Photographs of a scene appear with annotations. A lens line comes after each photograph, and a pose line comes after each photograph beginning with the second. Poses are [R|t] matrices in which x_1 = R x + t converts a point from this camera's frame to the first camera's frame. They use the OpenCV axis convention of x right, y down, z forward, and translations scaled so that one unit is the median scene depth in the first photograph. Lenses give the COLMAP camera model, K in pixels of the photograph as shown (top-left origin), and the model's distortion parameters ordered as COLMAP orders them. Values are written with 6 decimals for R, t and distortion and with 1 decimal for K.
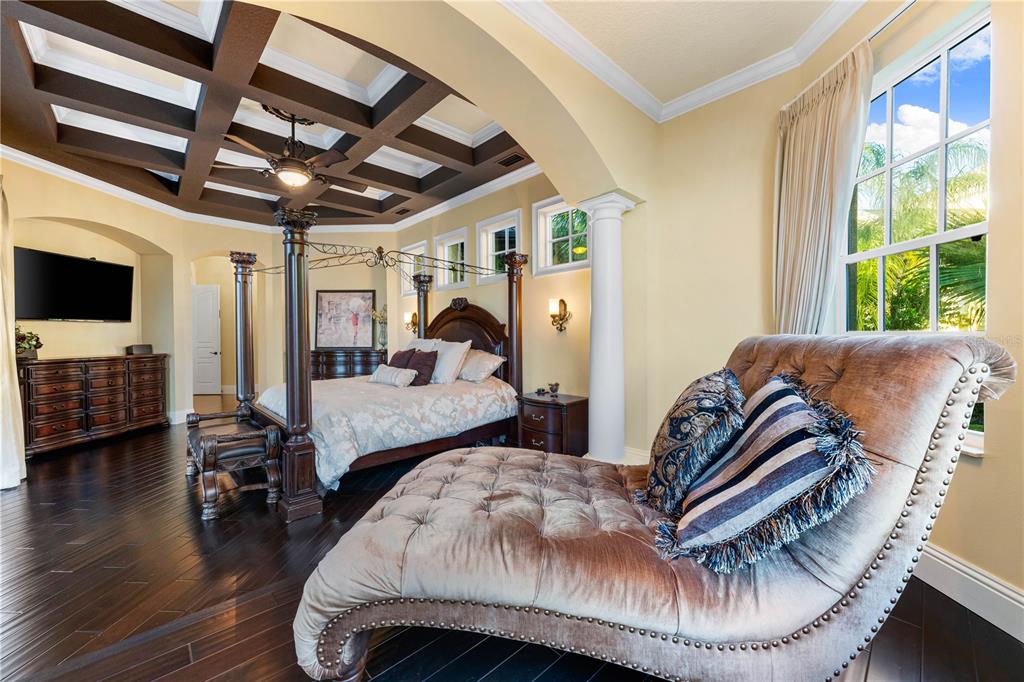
lens RADIAL K [[409.5, 0, 512.0], [0, 409.5, 341.0], [0, 0, 1]] dist [-0.002838, -0.000177]
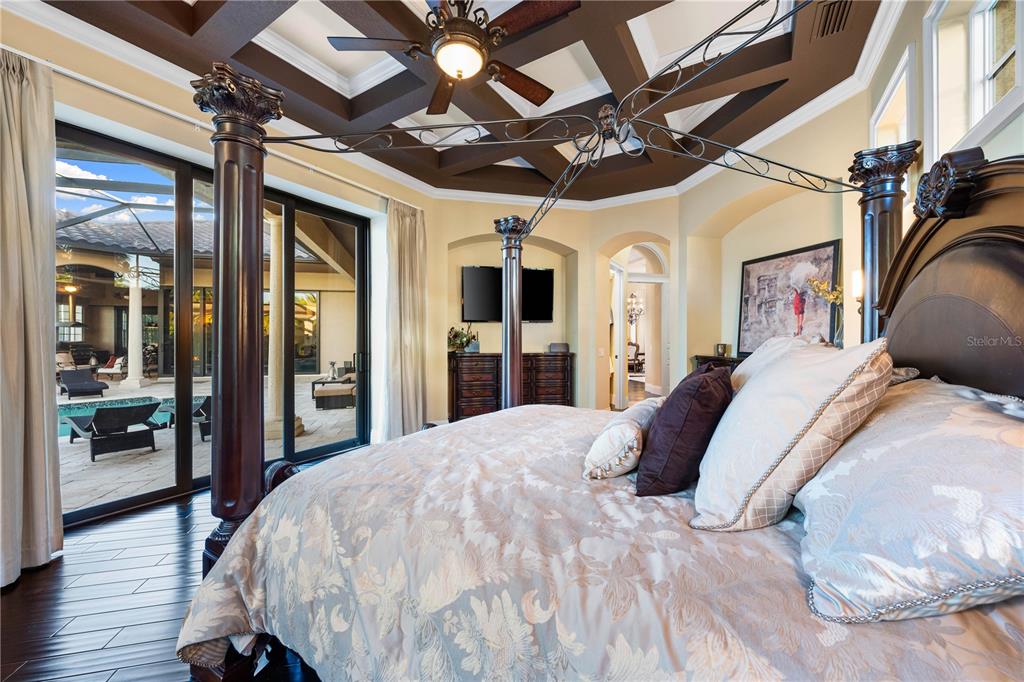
lens RADIAL K [[385.4, 0, 512.0], [0, 385.4, 341.0], [0, 0, 1]] dist [-0.000821, -0.000066]
pose [[0.263941, 0.005848, -0.964521, 0.007740], [-0.013768, 0.999903, 0.002295, 0.001839], [0.964441, 0.012674, 0.263996, 0.521510]]
